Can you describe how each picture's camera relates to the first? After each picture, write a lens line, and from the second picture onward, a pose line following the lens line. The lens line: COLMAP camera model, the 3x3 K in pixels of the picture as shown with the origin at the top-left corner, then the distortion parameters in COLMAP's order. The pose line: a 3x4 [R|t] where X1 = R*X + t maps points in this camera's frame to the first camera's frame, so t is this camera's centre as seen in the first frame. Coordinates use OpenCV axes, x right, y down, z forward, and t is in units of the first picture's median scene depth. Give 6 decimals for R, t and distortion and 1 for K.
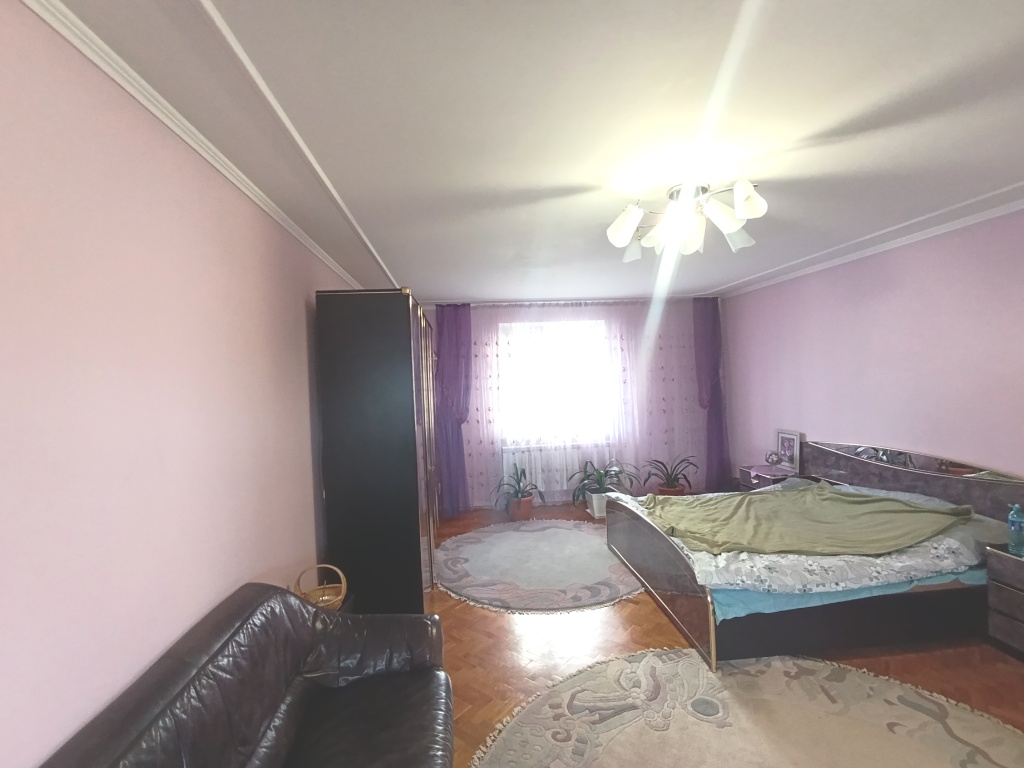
lens RADIAL K [[467.4, 0, 513.2], [0, 467.4, 381.4], [0, 0, 1]] dist [-0.001965, -0.000329]
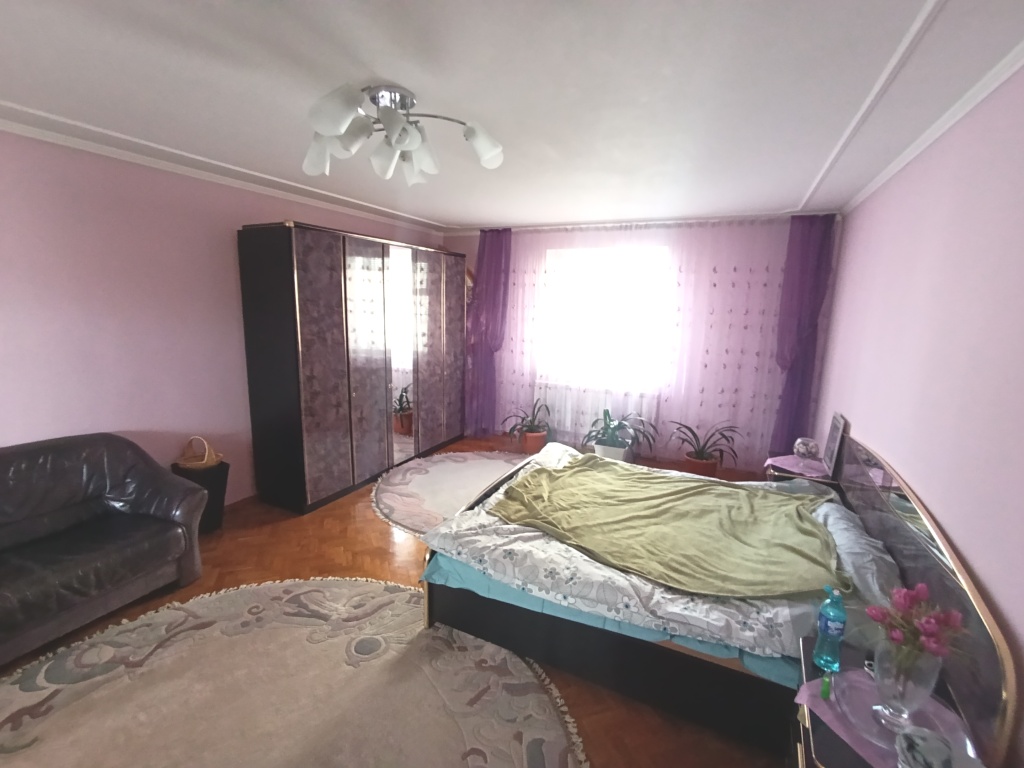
lens RADIAL K [[467.4, 0, 511.0], [0, 467.4, 384.7], [0, 0, 1]] dist [-0.001965, -0.000329]
pose [[0.854297, 0.154251, -0.496370, 0.435242], [-0.068613, 0.980061, 0.186473, -0.030523], [0.515237, -0.125246, 0.847847, 0.144249]]
